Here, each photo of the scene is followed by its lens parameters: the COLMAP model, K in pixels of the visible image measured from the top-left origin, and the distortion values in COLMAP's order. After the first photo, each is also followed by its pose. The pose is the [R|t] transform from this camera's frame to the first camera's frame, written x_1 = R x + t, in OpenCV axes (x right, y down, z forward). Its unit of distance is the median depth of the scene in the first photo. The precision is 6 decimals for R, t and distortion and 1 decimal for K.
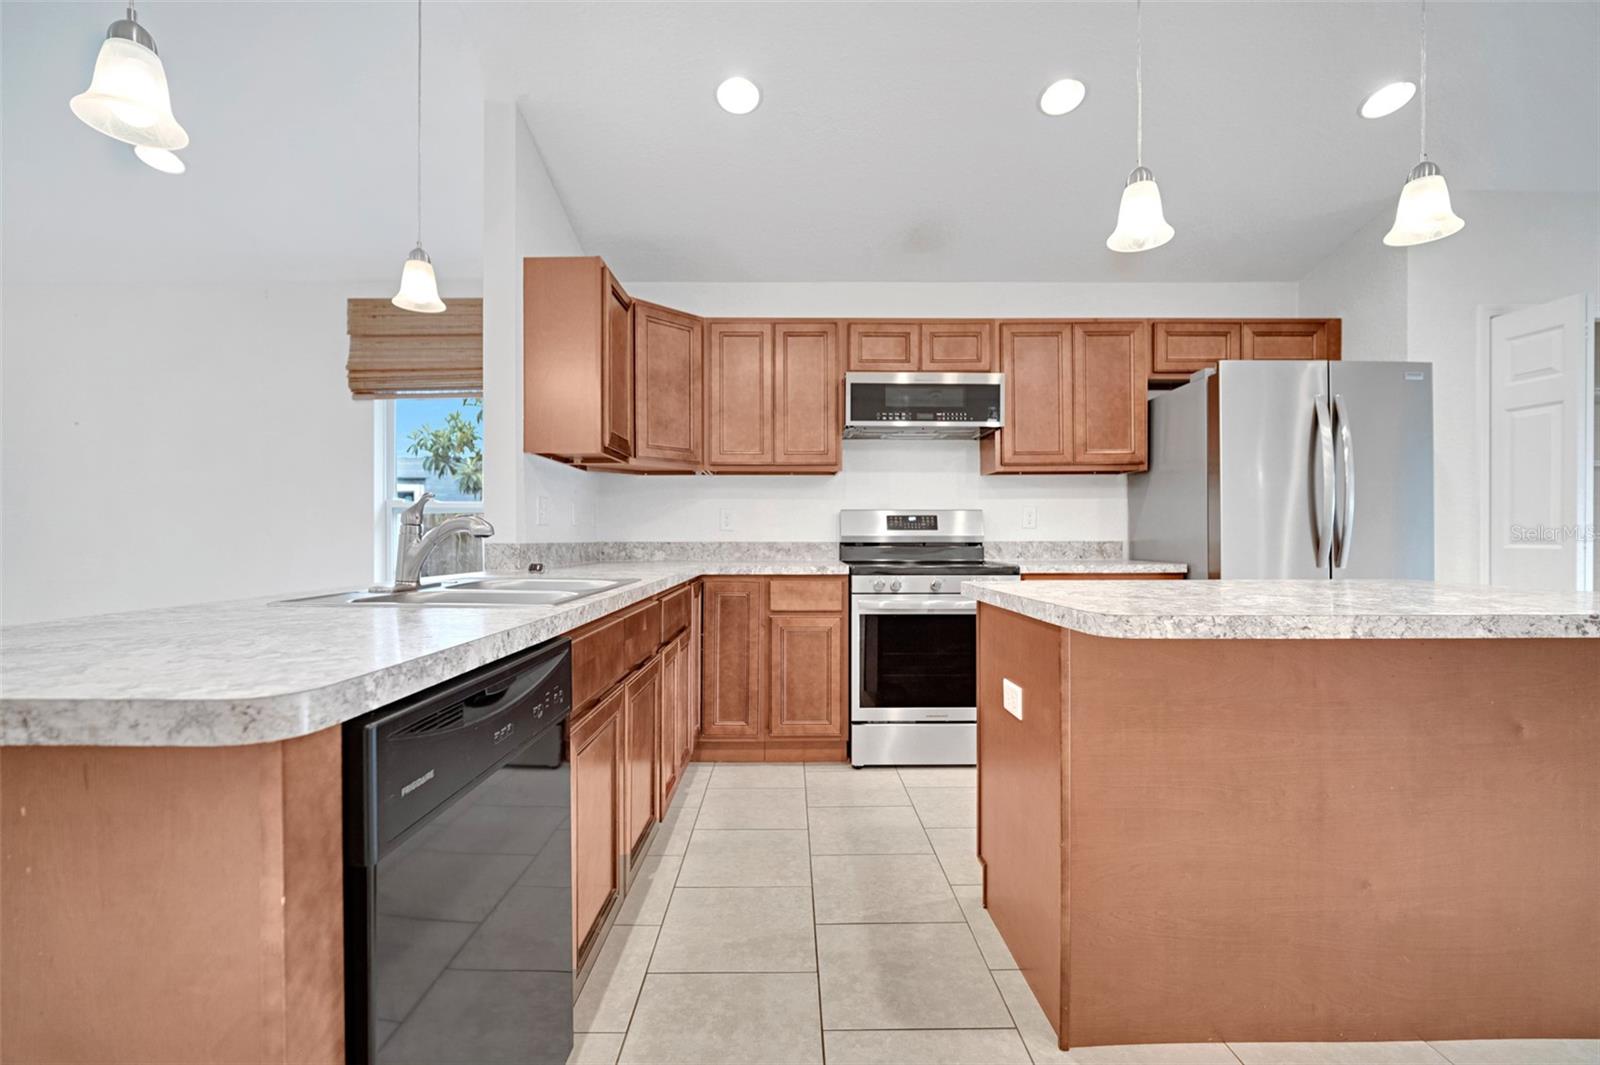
lens RADIAL K [[715.6, 0, 790.4], [0, 715.6, 539.5], [0, 0, 1]] dist [-0.004617, 0.000513]
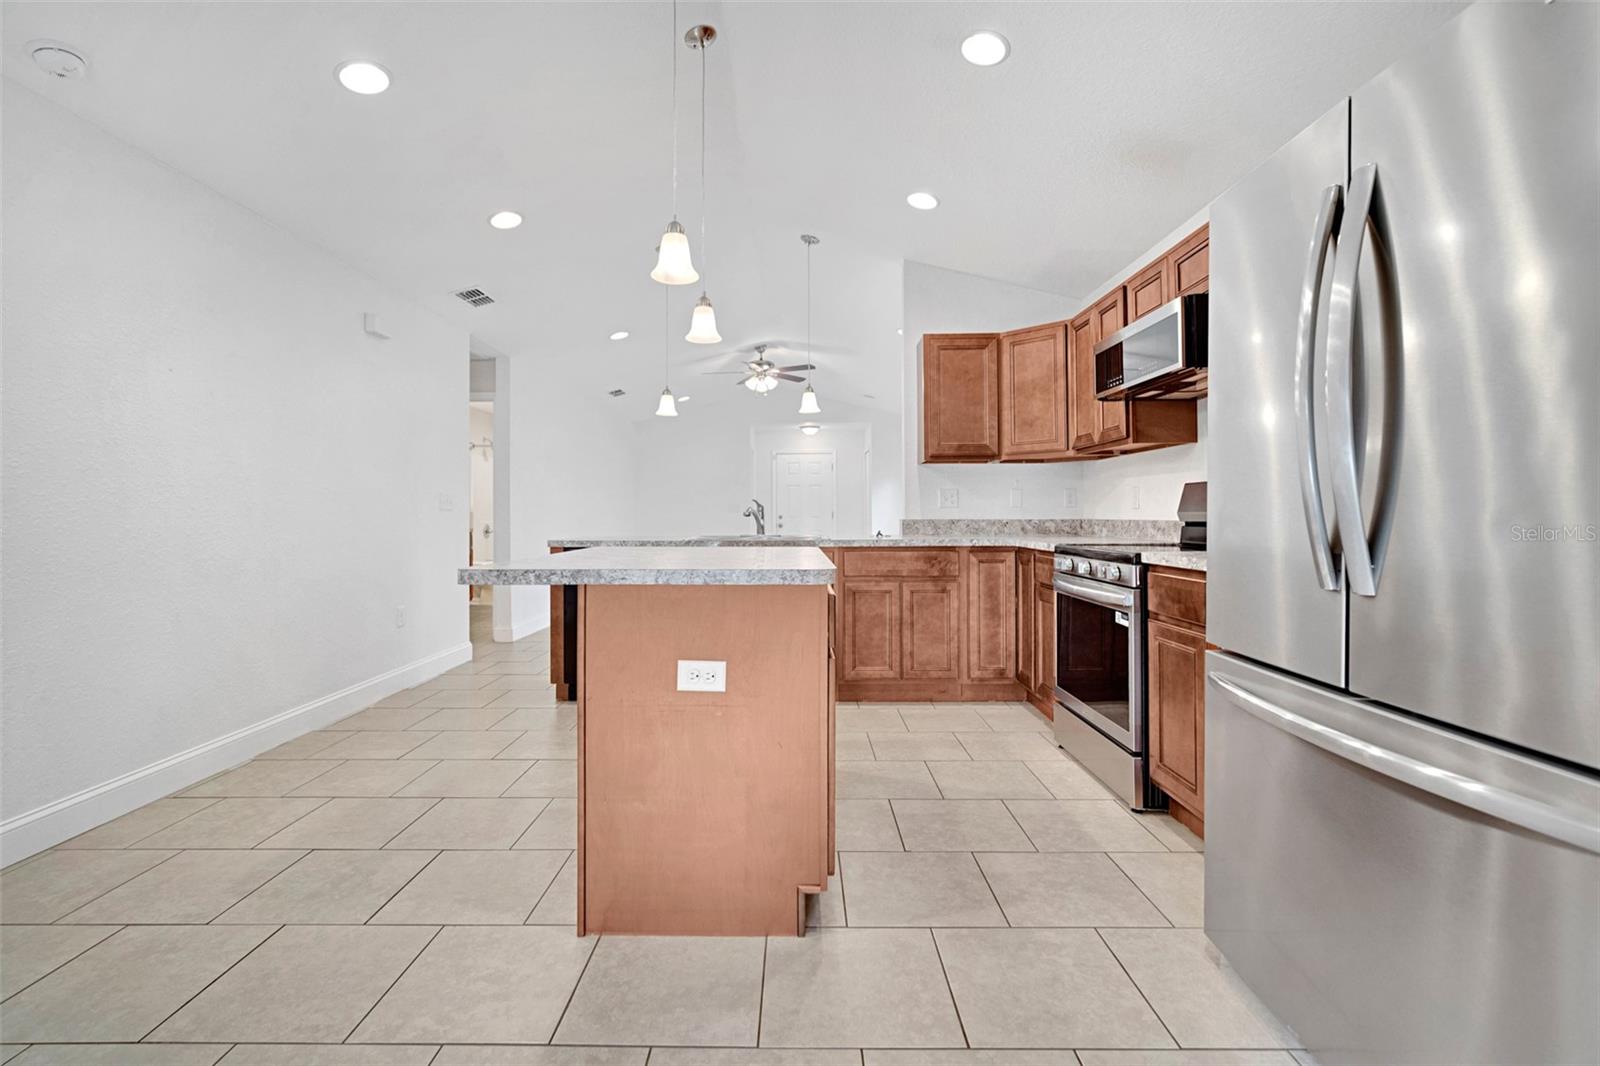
lens RADIAL K [[704.7, 0, 812.0], [0, 704.7, 508.8], [0, 0, 1]] dist [-0.008645, -0.000106]
pose [[0.003916, -0.007812, -0.999962, 0.983437], [-0.010268, 0.999916, -0.007852, 0.000090], [0.999940, 0.010298, 0.003835, 0.589989]]
